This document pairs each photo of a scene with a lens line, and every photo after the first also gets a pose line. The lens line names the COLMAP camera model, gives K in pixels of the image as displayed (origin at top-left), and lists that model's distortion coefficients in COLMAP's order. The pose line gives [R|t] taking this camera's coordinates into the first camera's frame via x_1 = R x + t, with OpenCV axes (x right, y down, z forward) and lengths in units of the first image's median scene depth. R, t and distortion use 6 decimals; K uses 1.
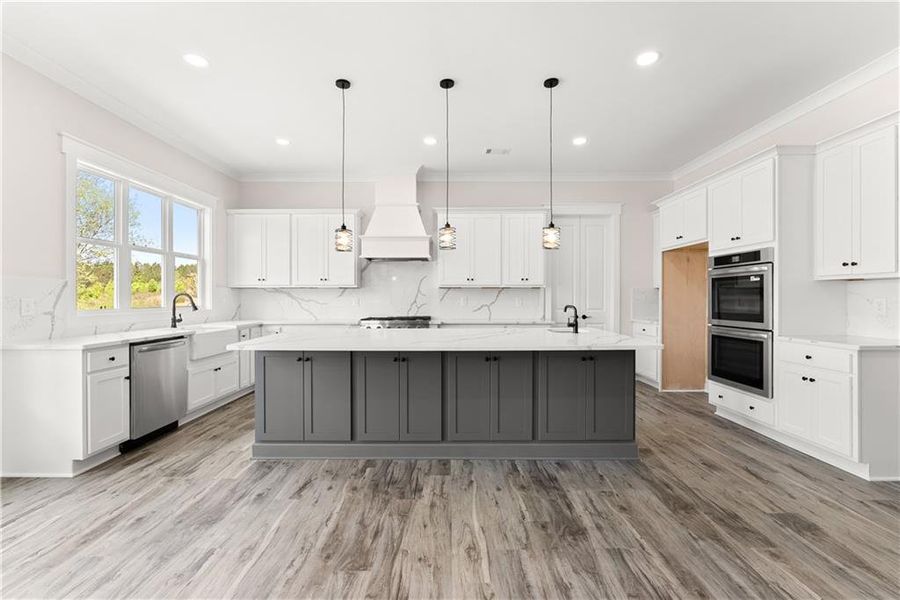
lens RADIAL K [[375.7, 0, 446.0], [0, 375.7, 298.9], [0, 0, 1]] dist [-0.004375, -0.000149]
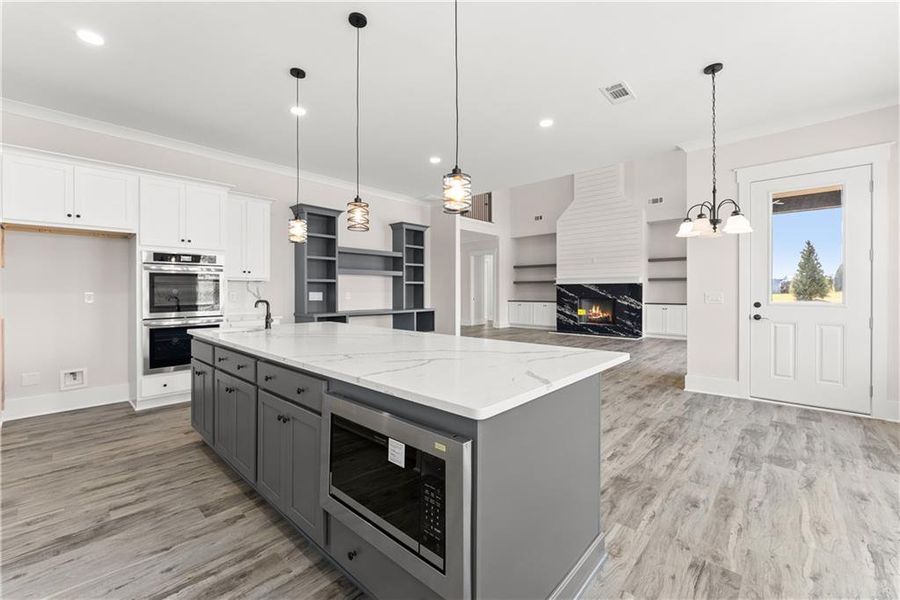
lens RADIAL K [[372.0, 0, 445.4], [0, 372.0, 293.3], [0, 0, 1]] dist [-0.004045, -0.000050]
pose [[-0.734125, -0.002821, 0.679009, -0.705681], [0.005671, 0.999931, 0.010285, -0.007226], [-0.678991, 0.011401, -0.734058, 1.549054]]
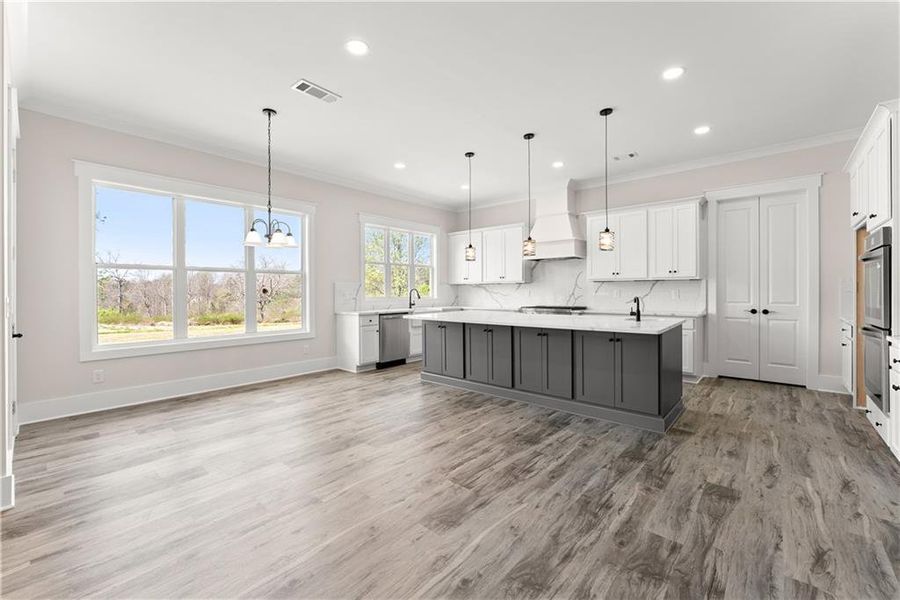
lens RADIAL K [[372.0, 0, 445.4], [0, 372.0, 293.3], [0, 0, 1]] dist [-0.004045, -0.000050]
pose [[0.750468, 0.000406, -0.660907, 0.724010], [0.001562, 0.999996, 0.002389, 0.003868], [0.660905, -0.002825, 0.750464, -0.252345]]
